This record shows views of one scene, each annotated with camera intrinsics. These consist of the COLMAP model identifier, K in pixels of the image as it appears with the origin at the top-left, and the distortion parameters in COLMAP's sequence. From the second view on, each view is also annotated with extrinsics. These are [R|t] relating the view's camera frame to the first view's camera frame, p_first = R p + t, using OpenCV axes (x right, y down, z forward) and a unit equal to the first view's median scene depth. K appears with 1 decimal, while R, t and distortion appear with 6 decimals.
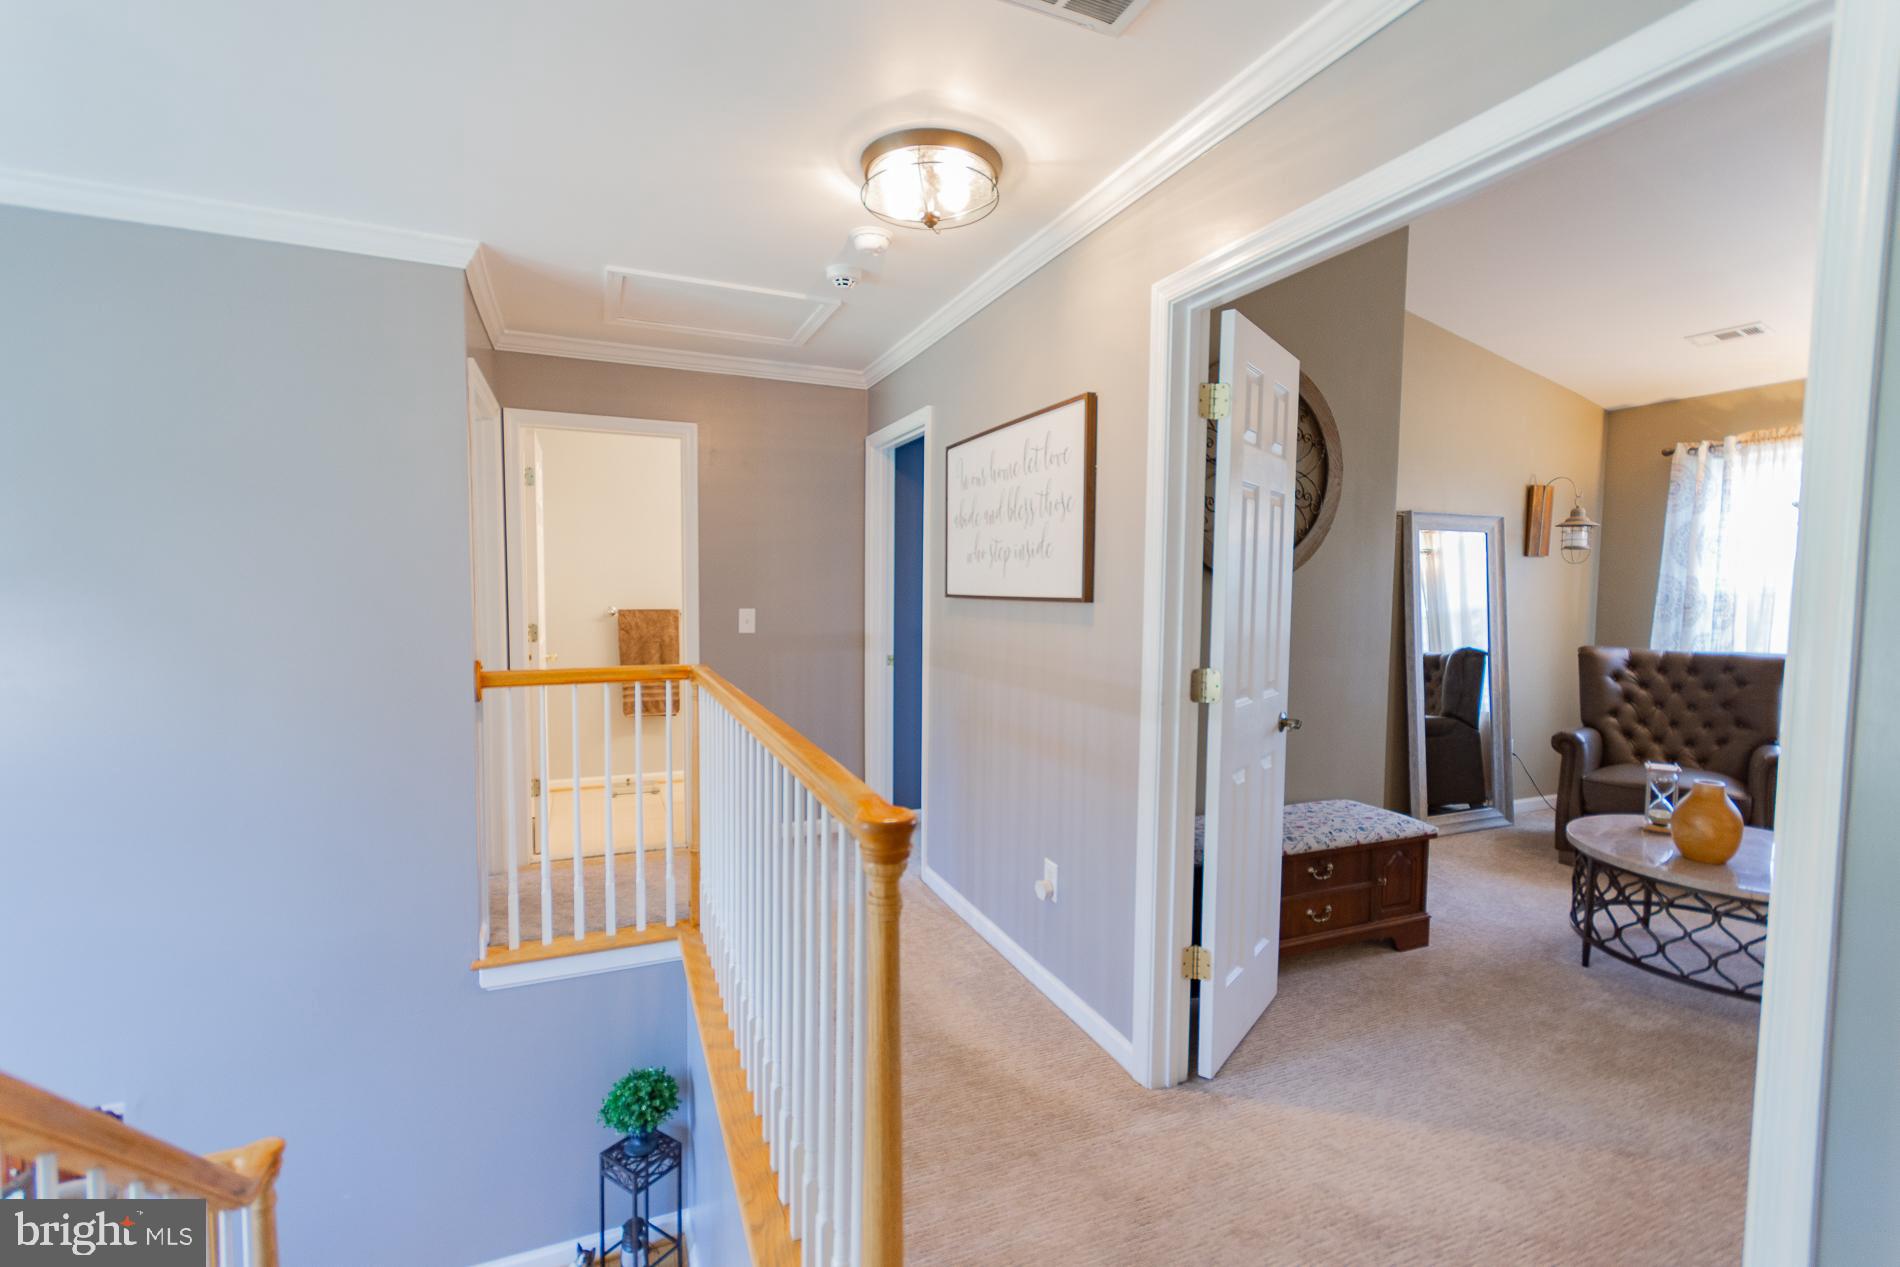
lens RADIAL K [[812.9, 0, 978.7], [0, 812.9, 633.1], [0, 0, 1]] dist [0.001604, 0.000102]
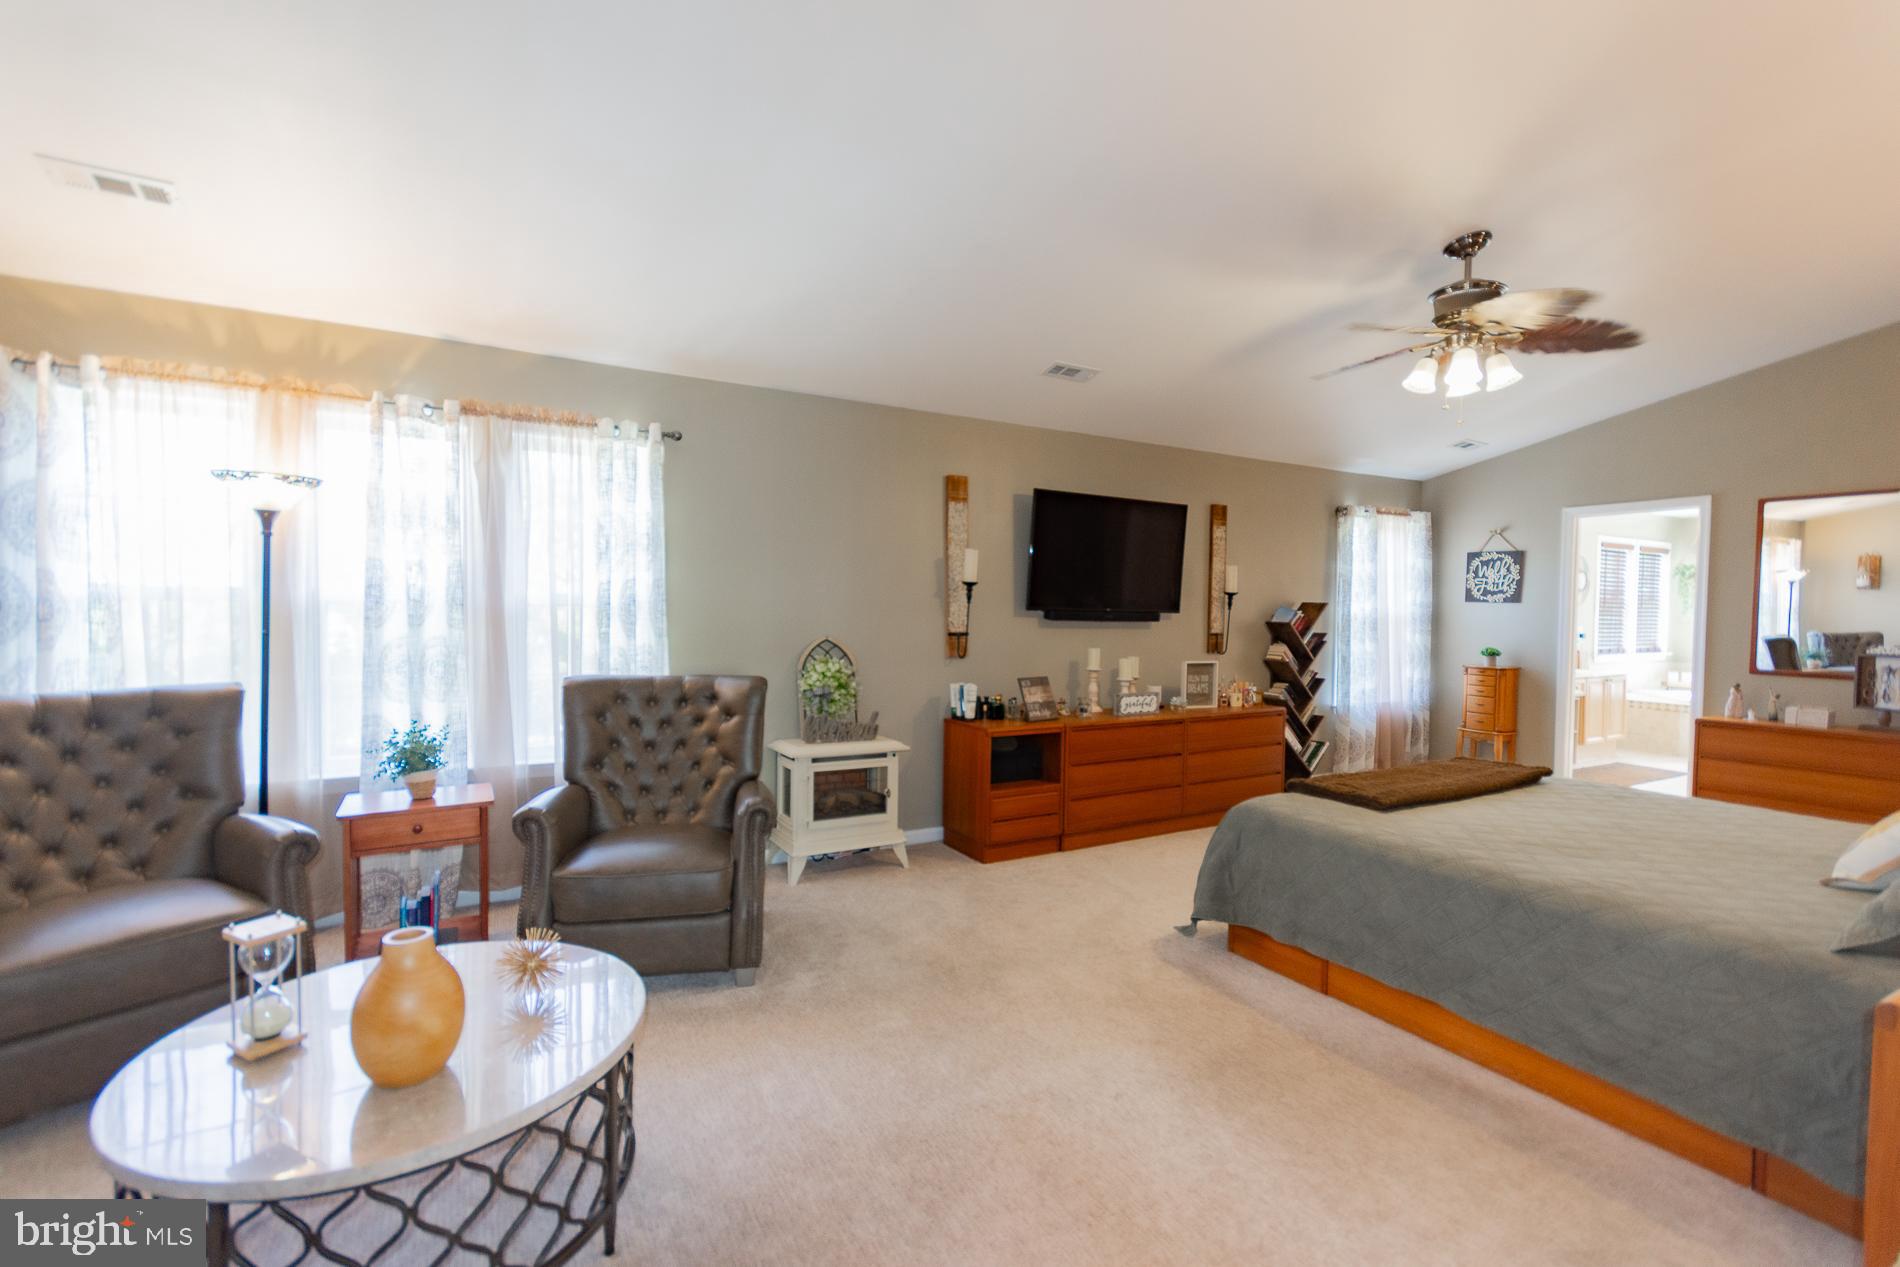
lens RADIAL K [[832.9, 0, 952.1], [0, 832.9, 636.9], [0, 0, 1]] dist [0.003261, 0.000003]
pose [[-0.125647, -0.045342, 0.991038, 0.174333], [0.051703, 0.997298, 0.052184, -0.017975], [-0.990727, 0.057796, -0.122964, 0.431205]]
